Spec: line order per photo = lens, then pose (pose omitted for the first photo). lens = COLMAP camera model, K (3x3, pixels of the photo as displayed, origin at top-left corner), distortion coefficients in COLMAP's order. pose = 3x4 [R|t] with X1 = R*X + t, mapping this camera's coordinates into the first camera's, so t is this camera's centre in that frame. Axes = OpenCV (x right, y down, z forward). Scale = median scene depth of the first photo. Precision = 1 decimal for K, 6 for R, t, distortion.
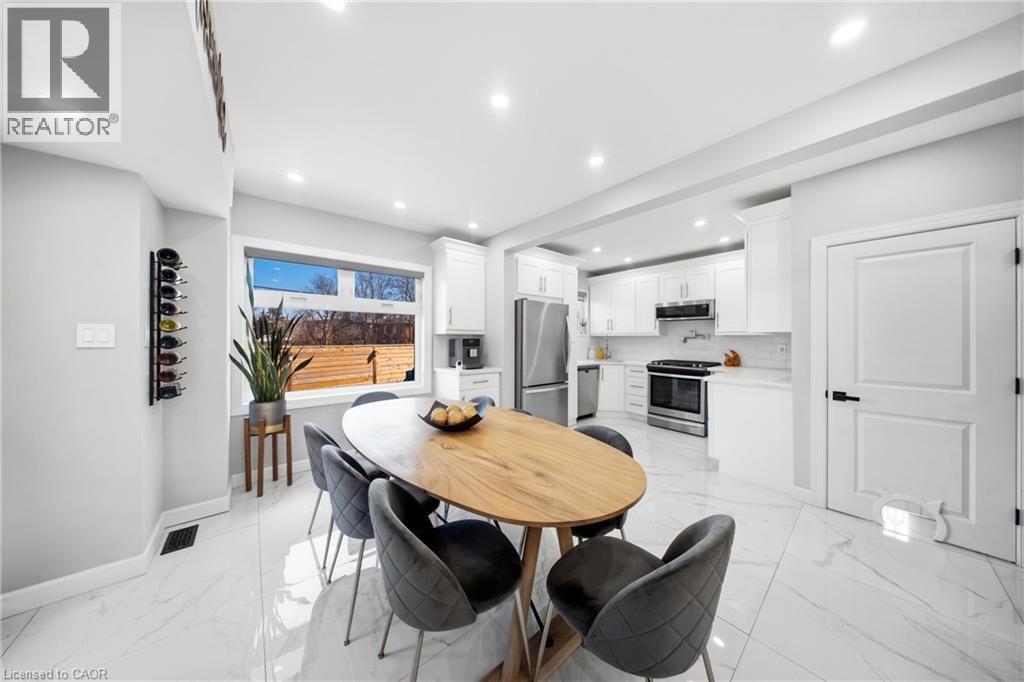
lens RADIAL K [[304.1, 0, 512.6], [0, 304.1, 339.3], [0, 0, 1]] dist [-0.000613, -0.001554]
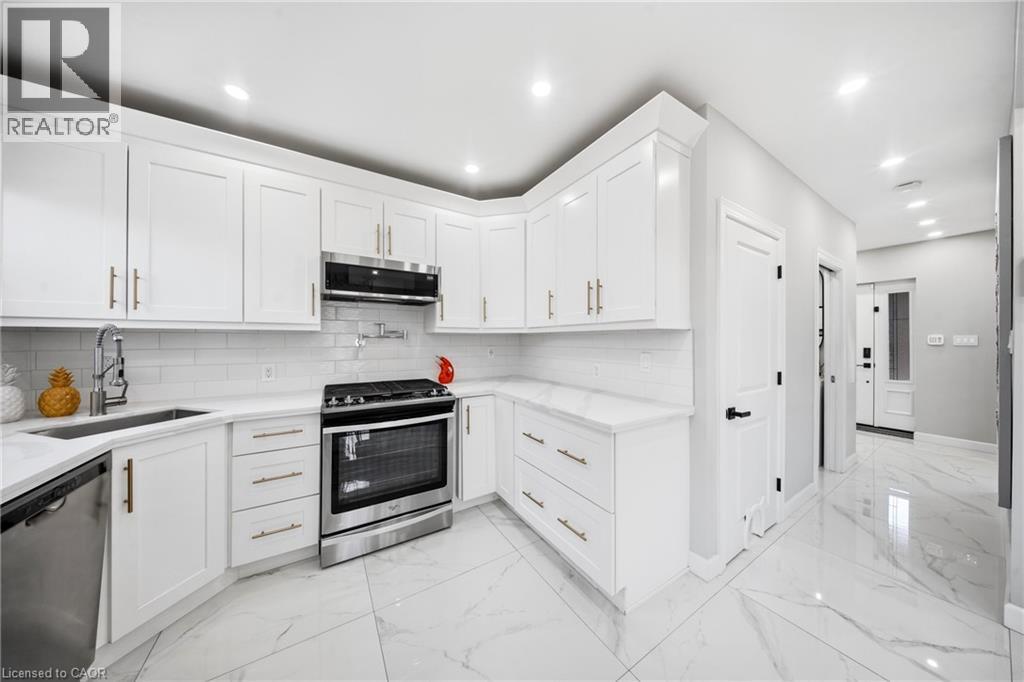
lens RADIAL K [[304.1, 0, 513.6], [0, 304.1, 339.9], [0, 0, 1]] dist [-0.000613, -0.001554]
pose [[0.141325, -0.005001, 0.989951, 0.132250], [-0.001823, 0.999984, 0.005312, -0.003171], [-0.989962, -0.002555, 0.141314, 0.856293]]
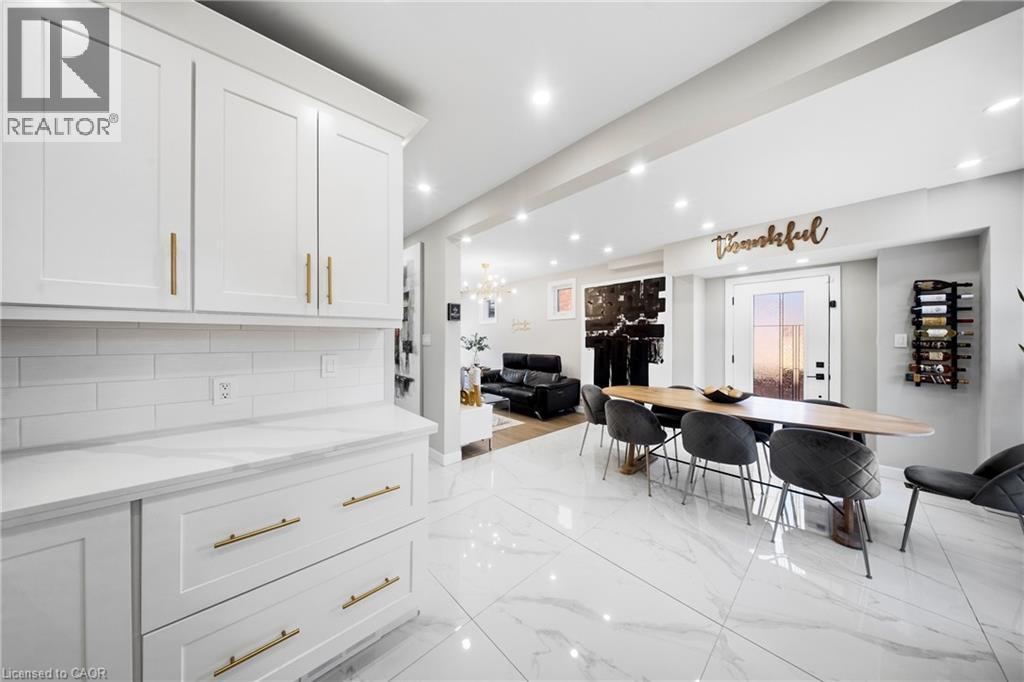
lens RADIAL K [[304.1, 0, 512.4], [0, 304.1, 340.6], [0, 0, 1]] dist [-0.000613, -0.001554]
pose [[-0.998952, -0.006074, -0.045374, 0.425153], [-0.006234, 0.999975, 0.003394, -0.001974], [0.045352, 0.003673, -0.998964, 1.151964]]
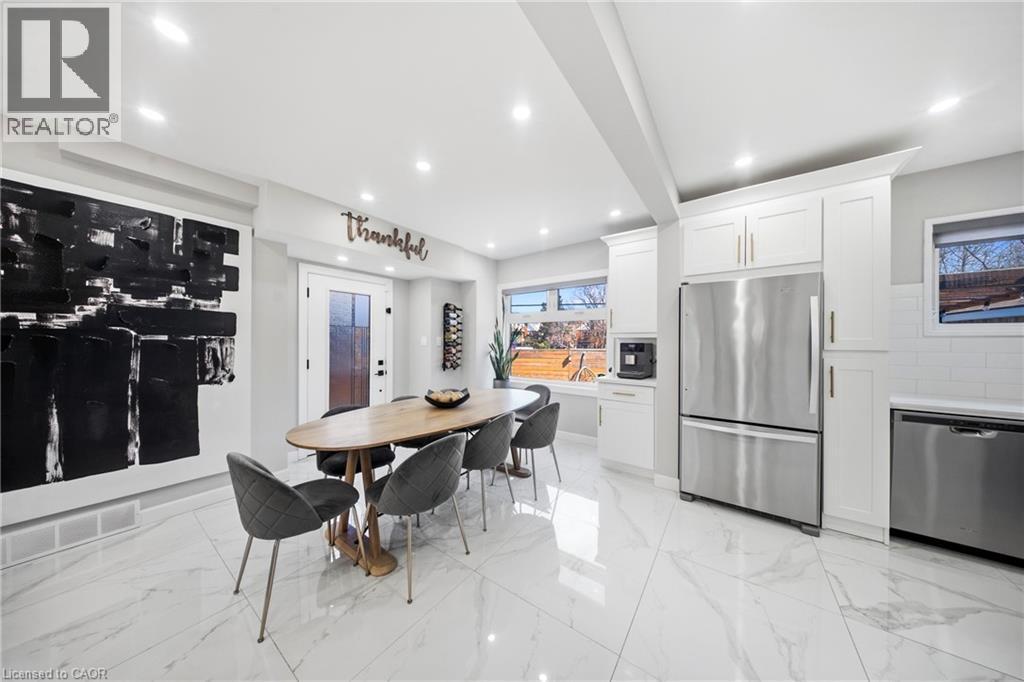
lens RADIAL K [[304.1, 0, 512.0], [0, 304.1, 343.5], [0, 0, 1]] dist [-0.000613, -0.001554]
pose [[0.241711, 0.002790, -0.970344, 0.581251], [-0.003268, 0.999993, 0.002061, -0.001252], [0.970343, 0.002673, 0.241718, 0.452526]]
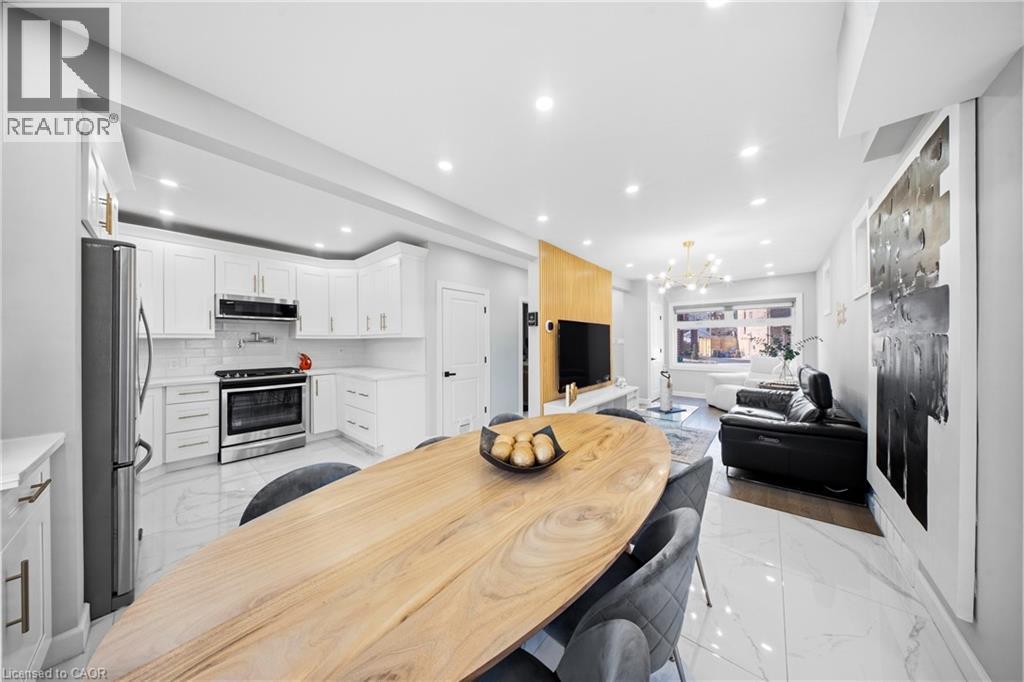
lens RADIAL K [[304.1, 0, 513.0], [0, 304.1, 340.8], [0, 0, 1]] dist [-0.000613, -0.001554]
pose [[-0.169689, -0.000251, 0.985498, -0.429659], [0.002745, 0.999996, 0.000727, -0.005410], [-0.985494, 0.002828, -0.169688, 0.544509]]
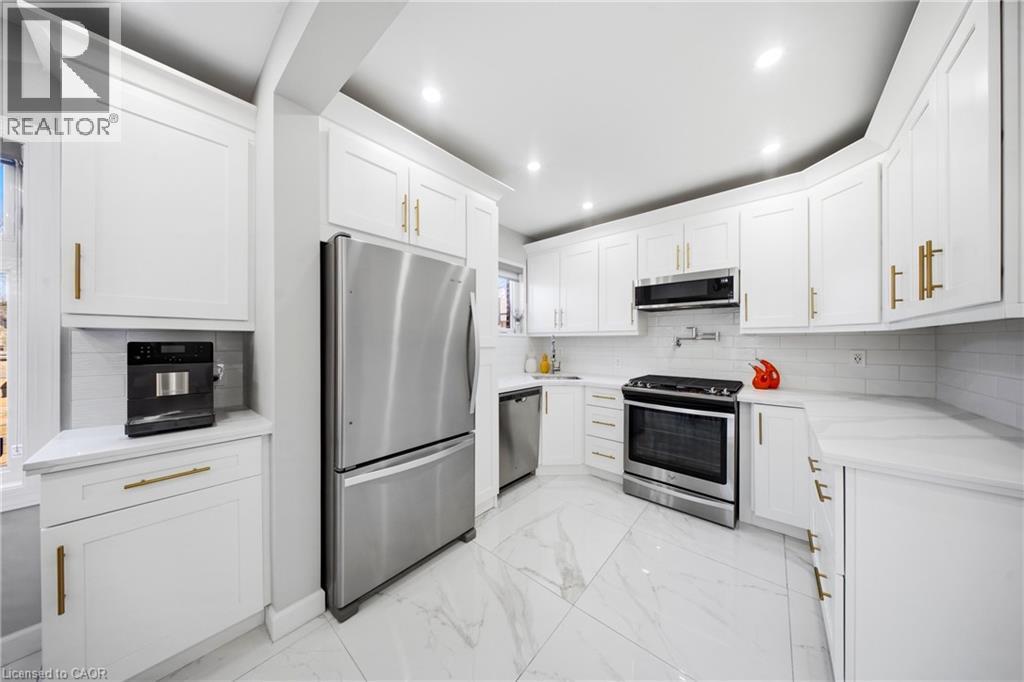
lens RADIAL K [[304.1, 0, 513.4], [0, 304.1, 341.6], [0, 0, 1]] dist [-0.000613, -0.001554]
pose [[0.986075, -0.004204, 0.166249, 0.179804], [0.003991, 0.999991, 0.001612, -0.001508], [-0.166254, -0.000926, 0.986082, 0.573367]]
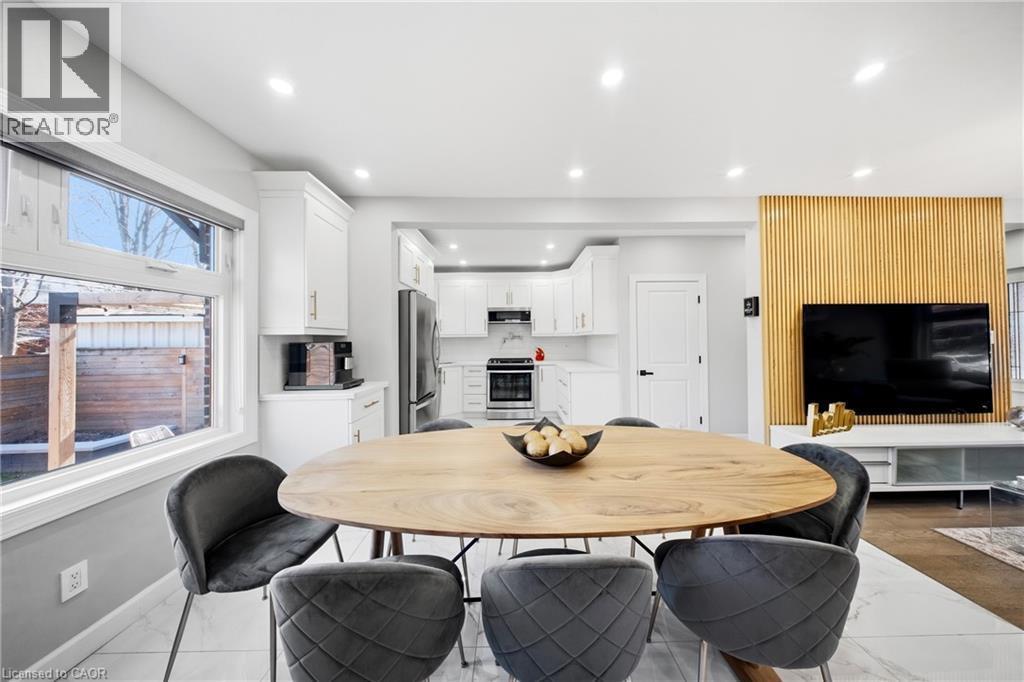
lens RADIAL K [[304.1, 0, 511.2], [0, 304.1, 339.5], [0, 0, 1]] dist [-0.000613, -0.001554]
pose [[0.640001, -0.008019, 0.768332, -0.396569], [0.010665, 0.999942, 0.001552, -0.004147], [-0.768300, 0.007201, 0.640049, 0.286639]]
